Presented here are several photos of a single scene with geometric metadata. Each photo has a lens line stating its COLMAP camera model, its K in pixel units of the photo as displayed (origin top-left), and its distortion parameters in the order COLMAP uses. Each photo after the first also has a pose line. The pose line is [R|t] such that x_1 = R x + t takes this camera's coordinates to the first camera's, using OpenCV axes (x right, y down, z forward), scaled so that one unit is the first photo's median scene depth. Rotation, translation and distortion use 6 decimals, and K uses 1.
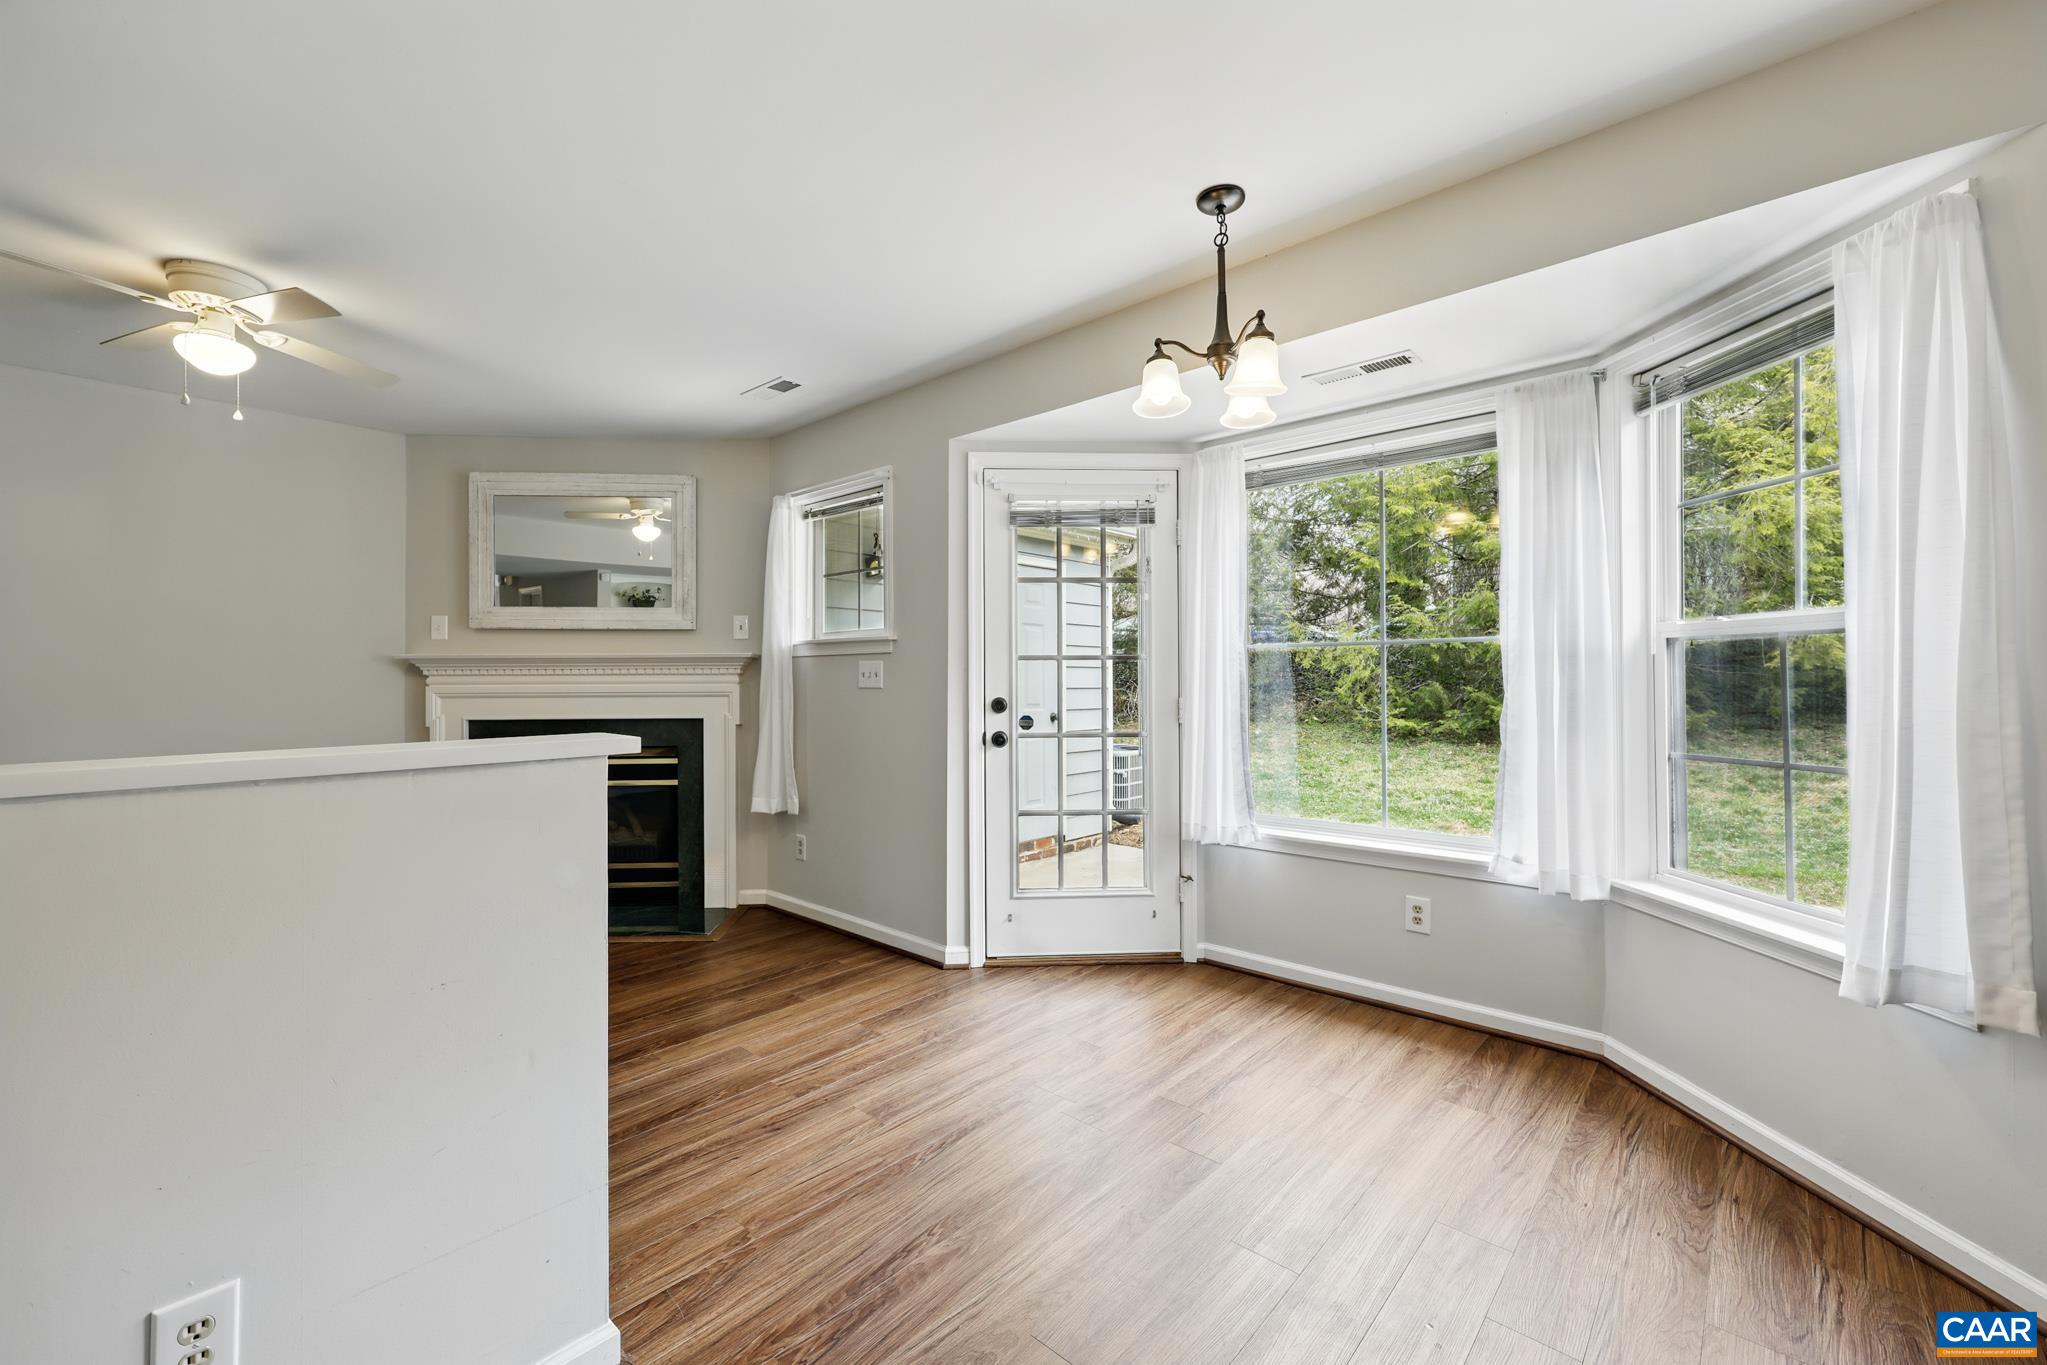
lens RADIAL K [[825.3, 0, 1027.4], [0, 825.3, 674.4], [0, 0, 1]] dist [-0.001511, -0.000165]
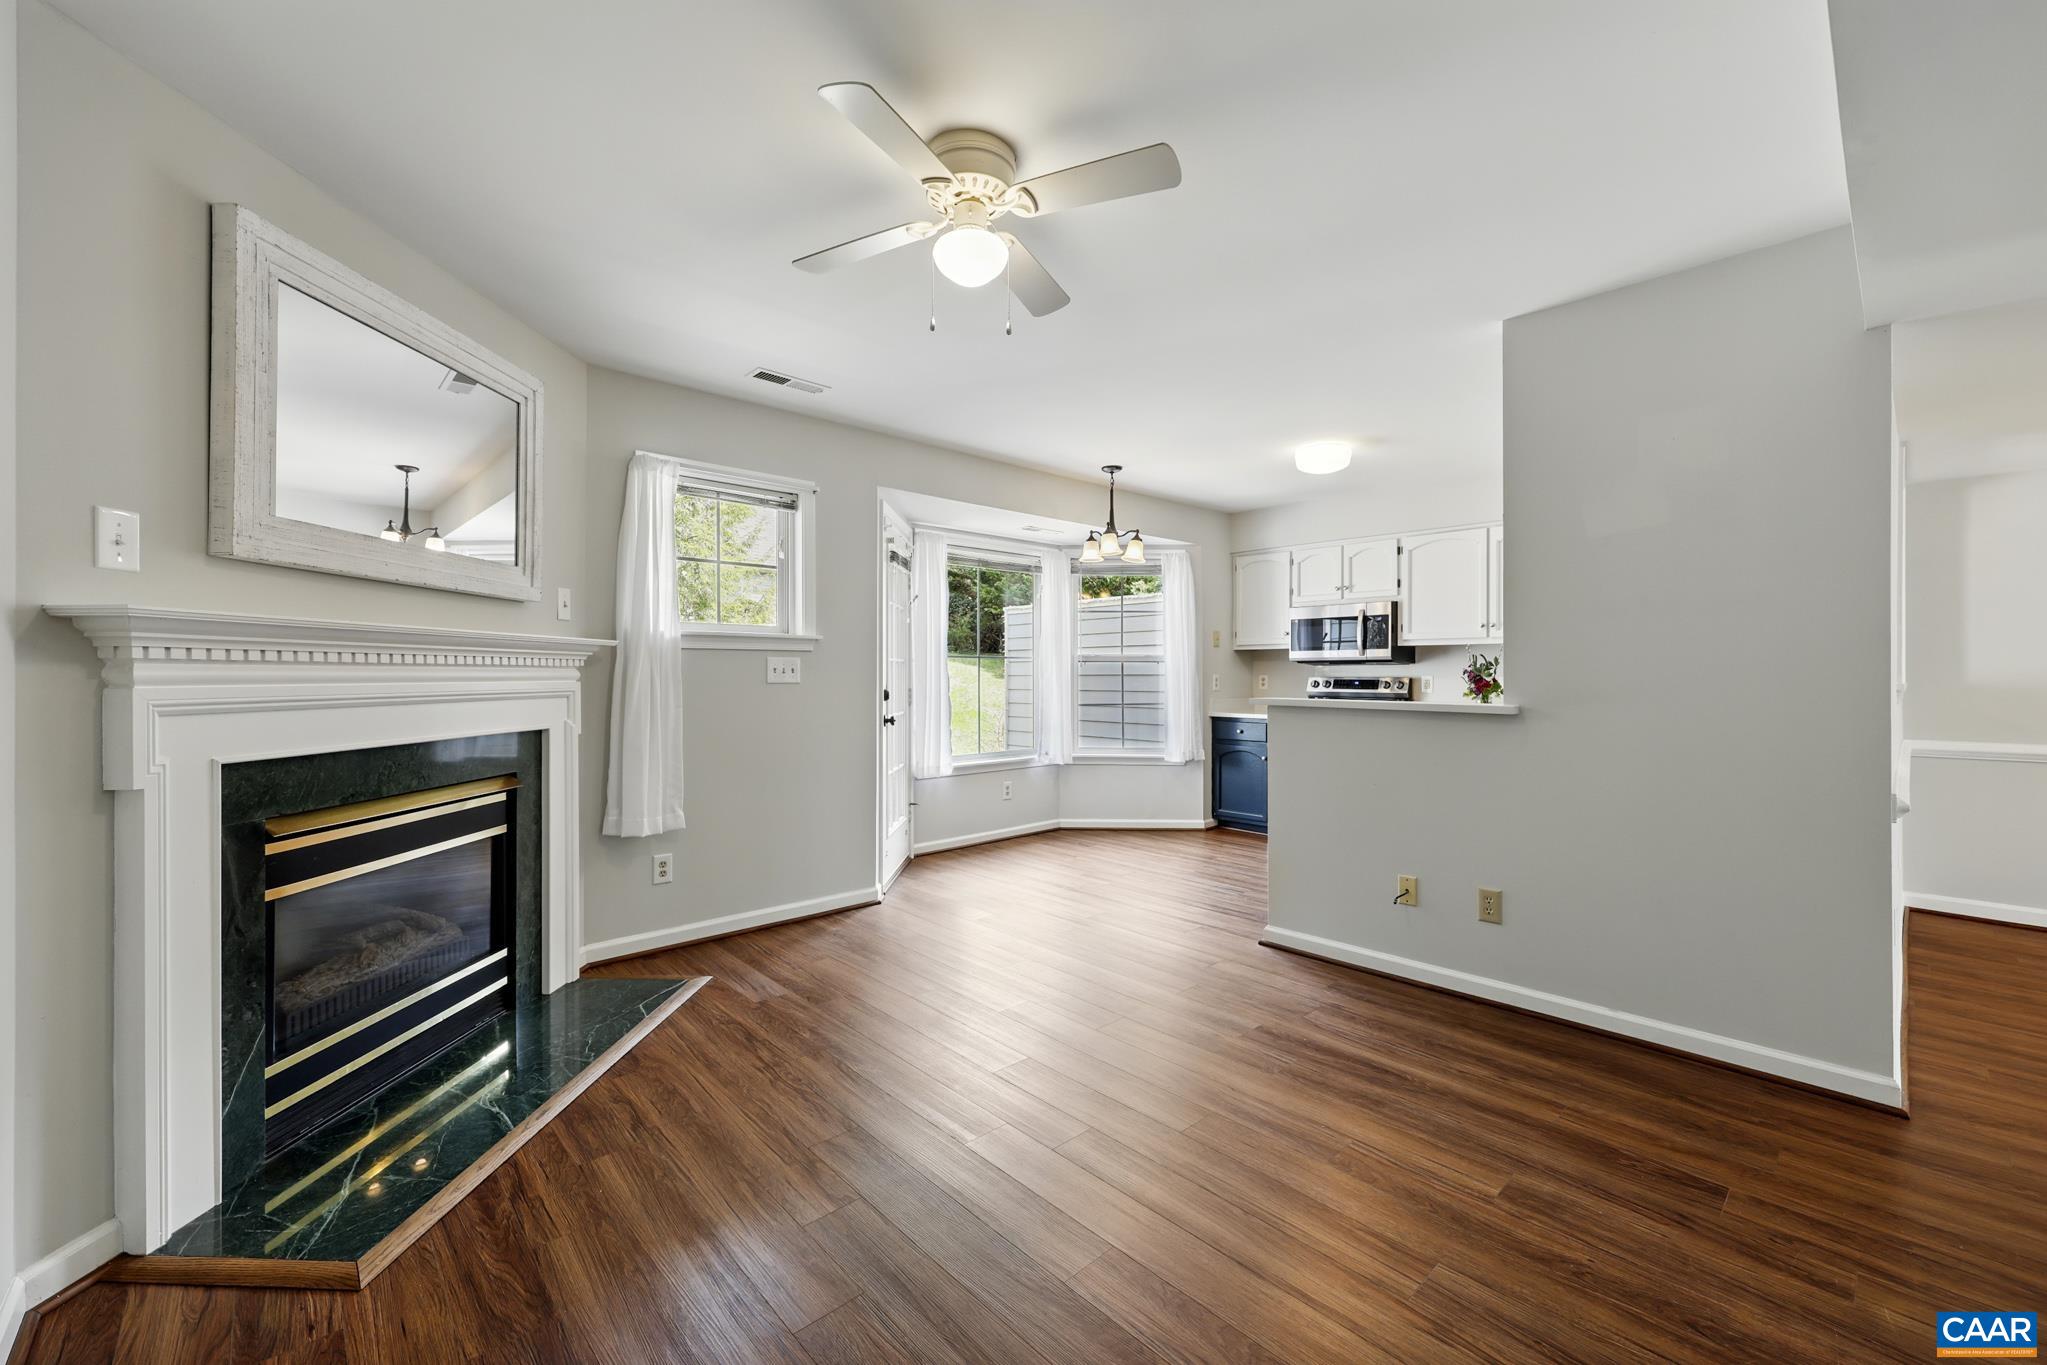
lens RADIAL K [[828.6, 0, 1023.7], [0, 828.6, 674.9], [0, 0, 1]] dist [0.000259, -0.000162]
pose [[0.092241, 0.005878, 0.995719, -1.583040], [-0.003897, 0.999977, -0.005542, 0.013692], [-0.995729, -0.003369, 0.092262, 0.777147]]
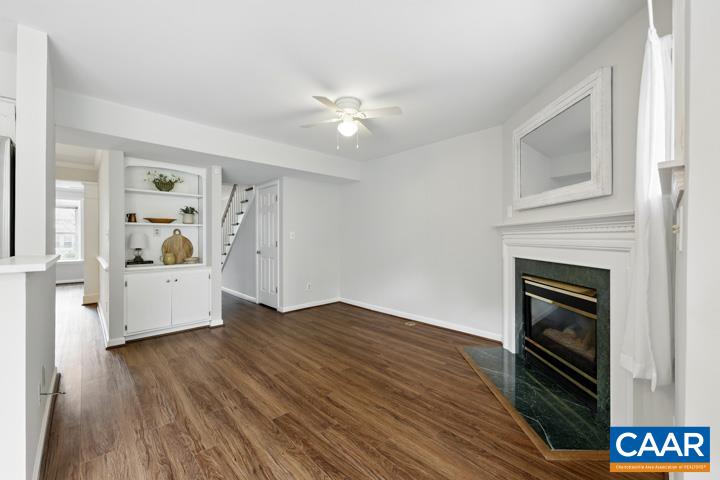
lens RADIAL K [[291.4, 0, 360.1], [0, 291.4, 237.3], [0, 0, 1]] dist [0.000259, -0.000162]
pose [[-0.080229, 0.003909, -0.996769, 0.076327], [0.004383, 0.999984, 0.003569, 0.005874], [0.996767, -0.004082, -0.080245, 1.004031]]
